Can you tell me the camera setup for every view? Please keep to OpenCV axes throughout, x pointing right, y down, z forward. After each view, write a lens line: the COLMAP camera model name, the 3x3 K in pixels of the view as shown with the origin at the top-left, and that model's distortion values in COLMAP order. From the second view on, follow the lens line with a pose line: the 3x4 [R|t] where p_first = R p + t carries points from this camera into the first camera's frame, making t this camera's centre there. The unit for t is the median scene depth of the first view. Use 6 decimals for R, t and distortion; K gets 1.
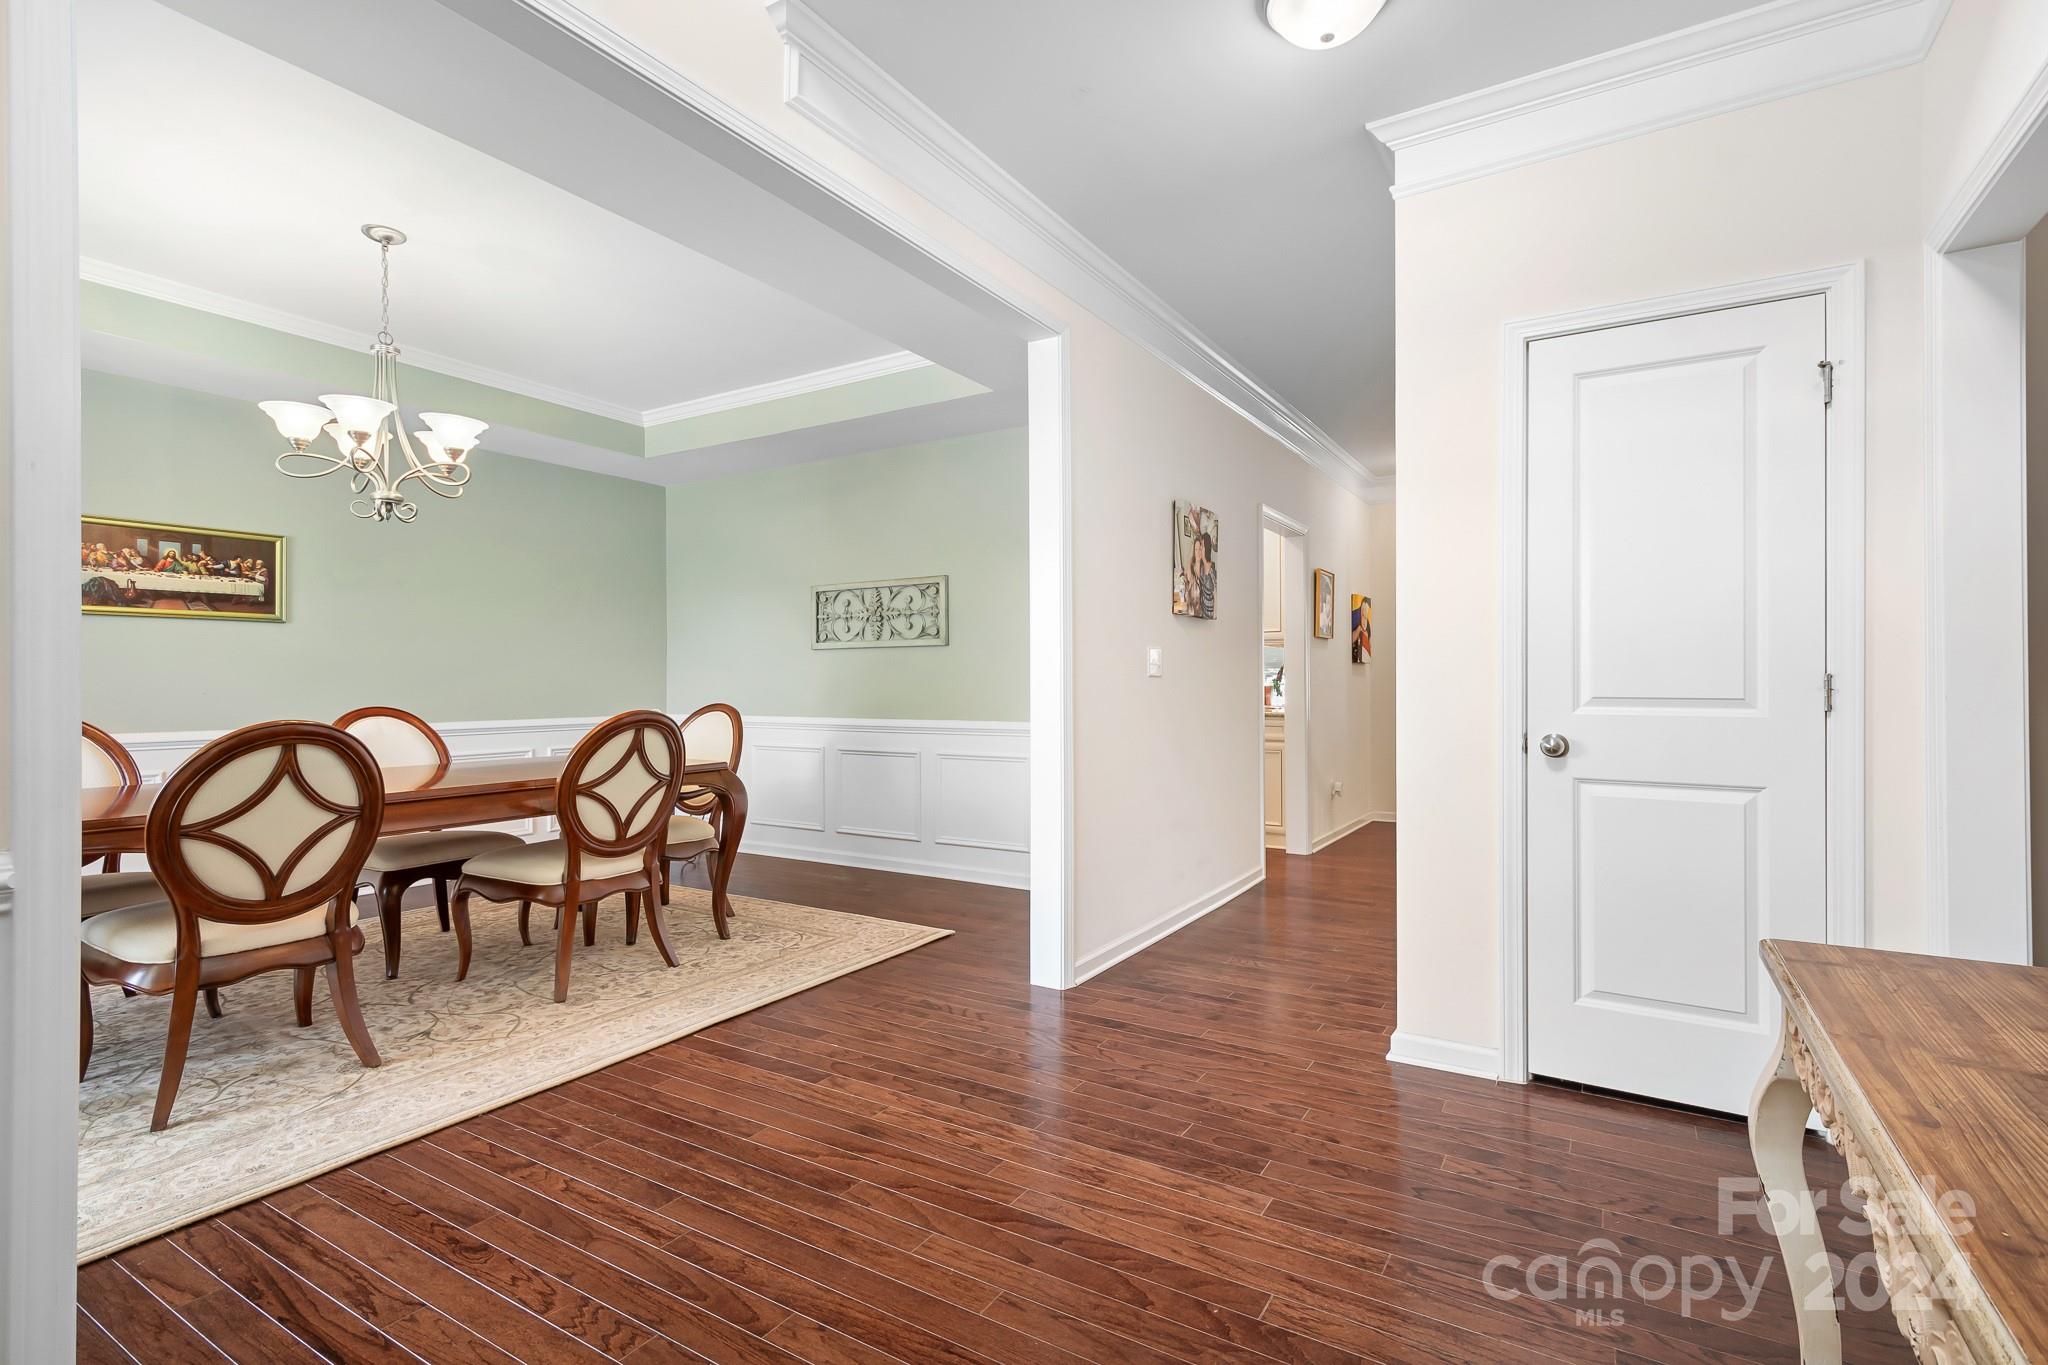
lens RADIAL K [[945.4, 0, 1028.9], [0, 945.4, 690.7], [0, 0, 1]] dist [0.020766, -0.000872]
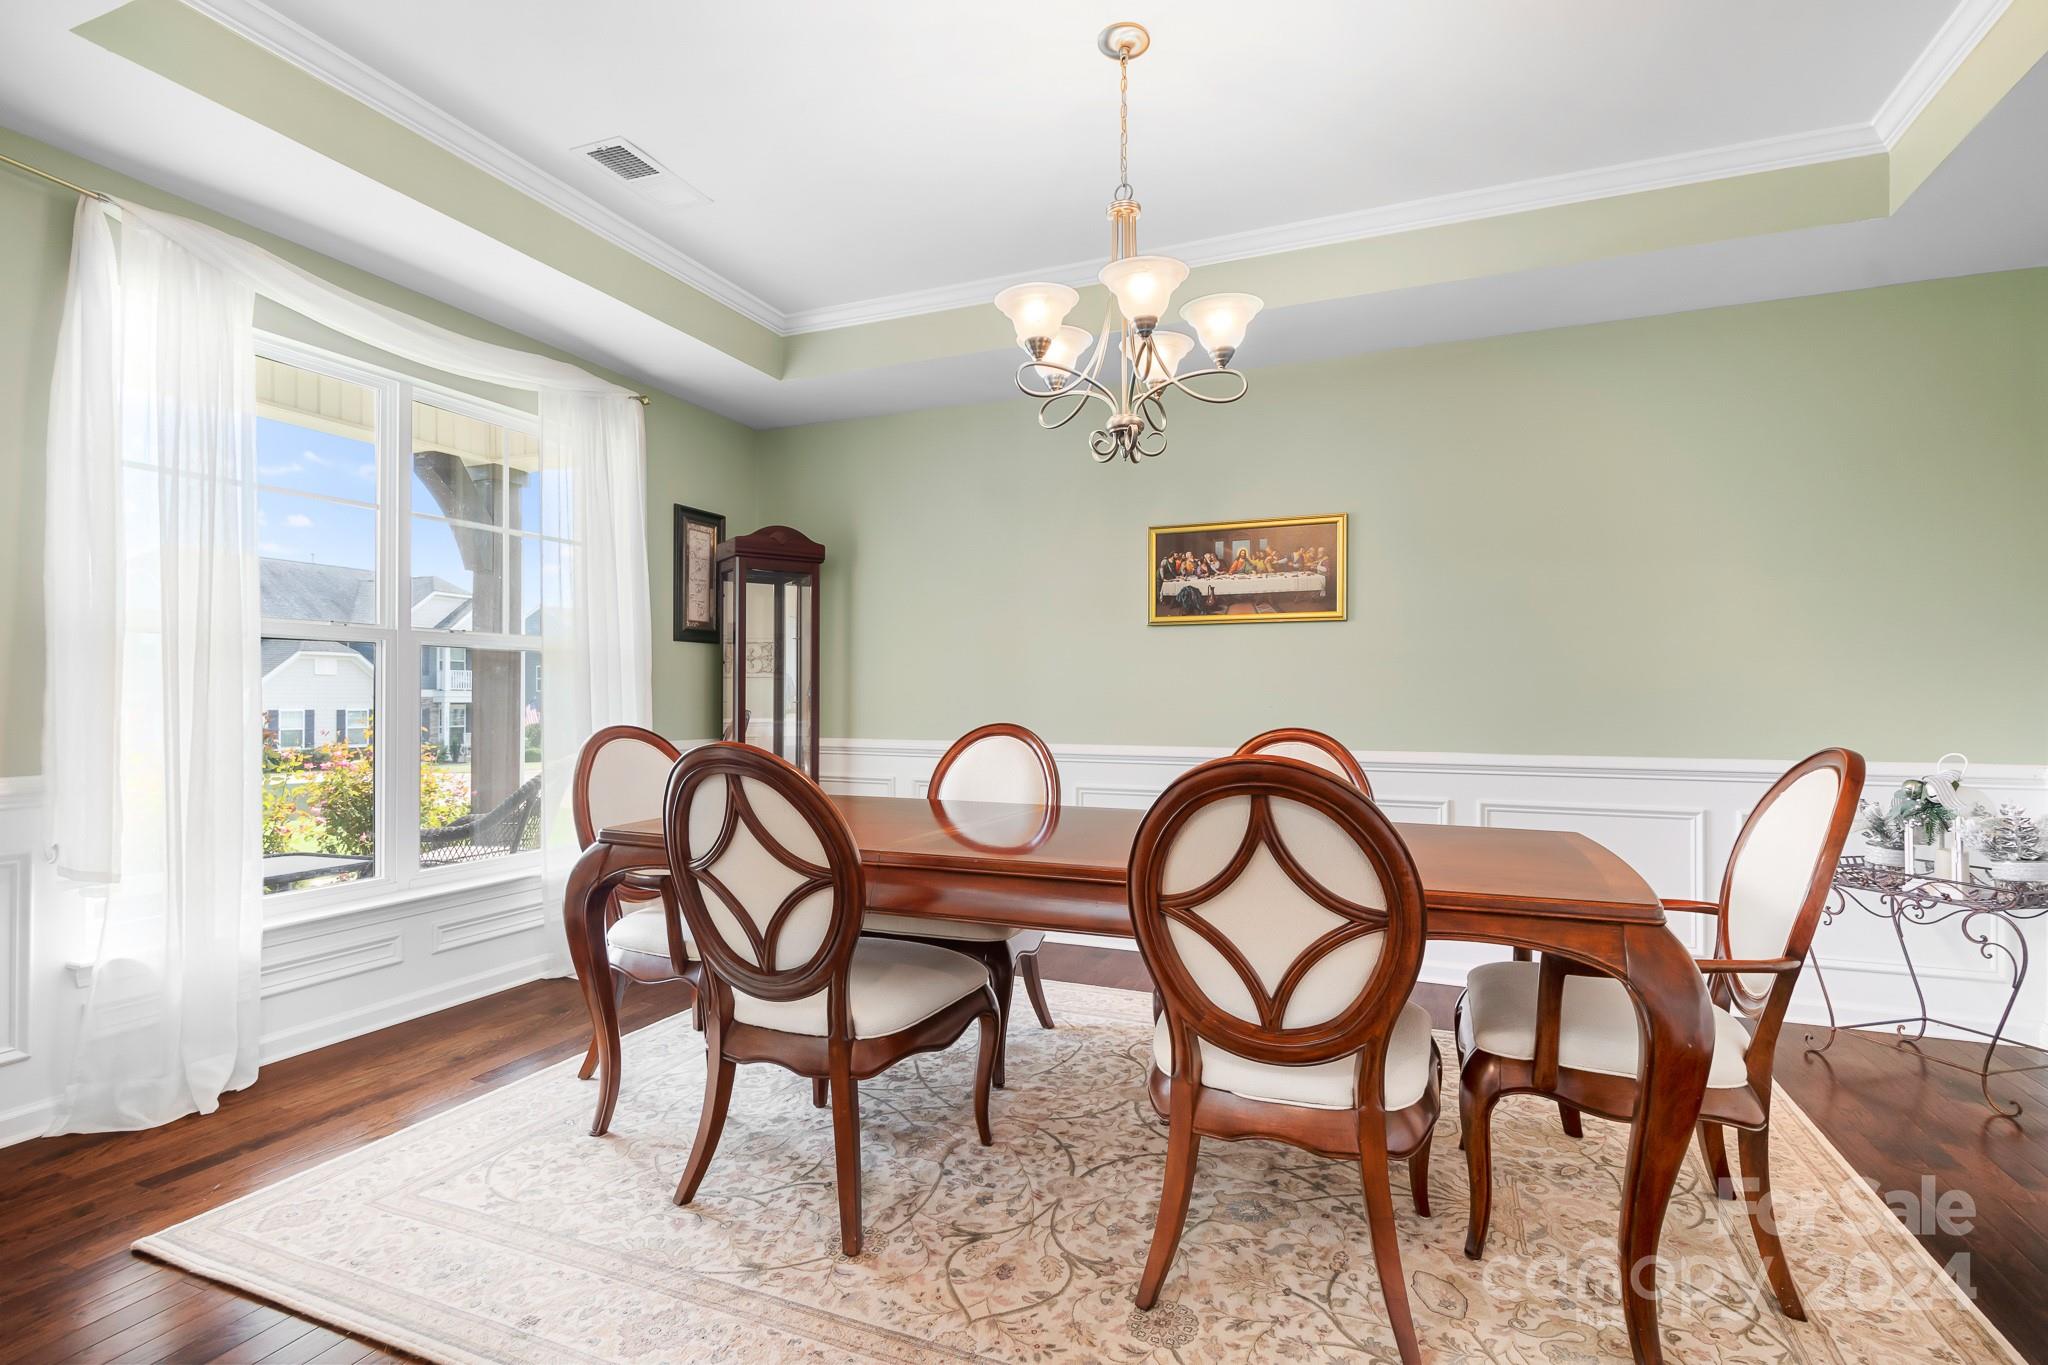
lens RADIAL K [[1026.9, 0, 1022.2], [0, 1026.9, 693.2], [0, 0, 1]] dist [0.004036, 0.000390]
pose [[0.161832, -0.001495, -0.986817, 0.042308], [-0.010710, 0.999937, -0.003272, -0.004192], [0.986760, 0.011098, 0.161806, 0.695330]]
